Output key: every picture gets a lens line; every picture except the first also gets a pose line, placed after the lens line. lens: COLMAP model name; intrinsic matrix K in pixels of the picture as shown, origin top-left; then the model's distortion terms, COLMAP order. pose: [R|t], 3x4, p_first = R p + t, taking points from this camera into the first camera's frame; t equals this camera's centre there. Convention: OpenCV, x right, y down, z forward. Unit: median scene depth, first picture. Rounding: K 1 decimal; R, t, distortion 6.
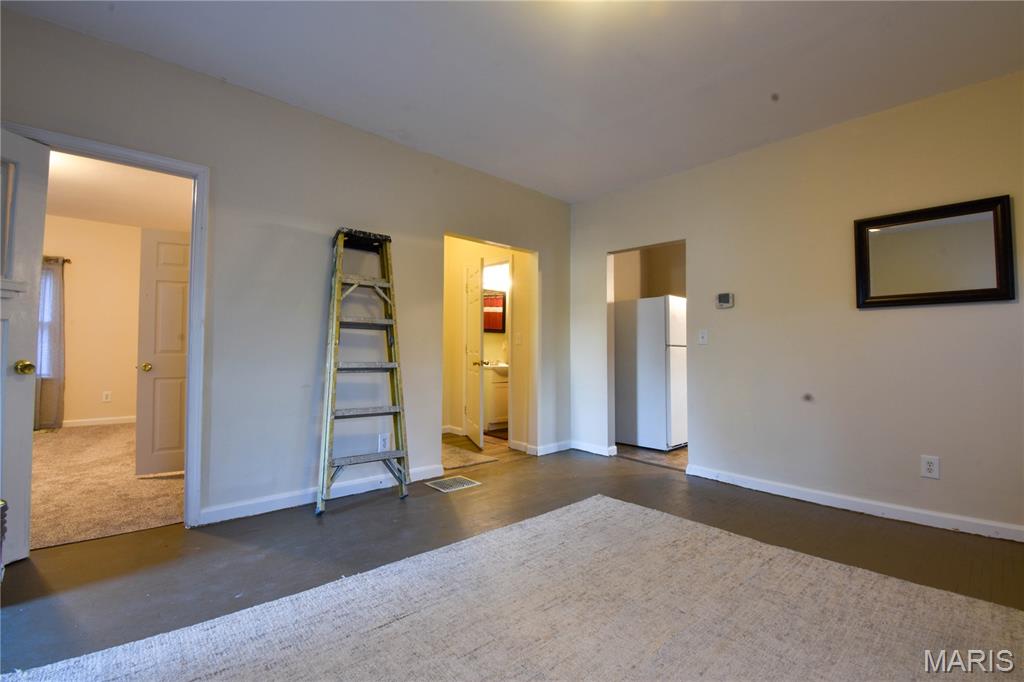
lens RADIAL K [[459.4, 0, 512.0], [0, 459.4, 341.0], [0, 0, 1]] dist [0.030444, -0.034297]
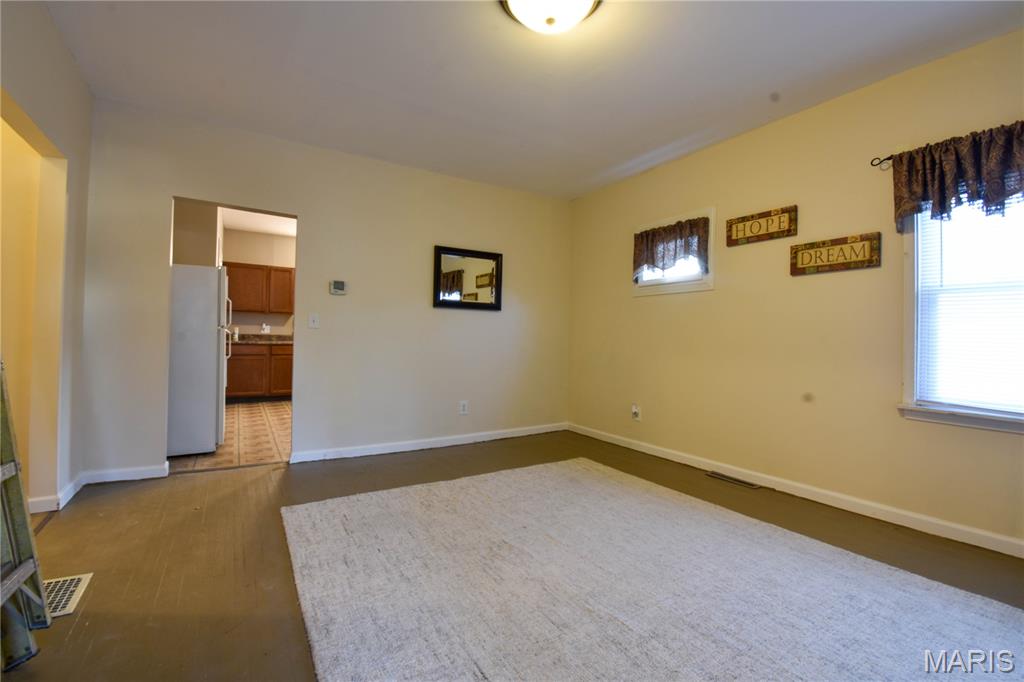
lens RADIAL K [[459.4, 0, 512.0], [0, 459.4, 341.0], [0, 0, 1]] dist [0.030444, -0.034297]
pose [[0.162527, -0.004158, 0.986695, -0.772163], [-0.039723, 0.999153, 0.010754, 0.011851], [-0.985904, -0.040943, 0.162224, 0.647313]]
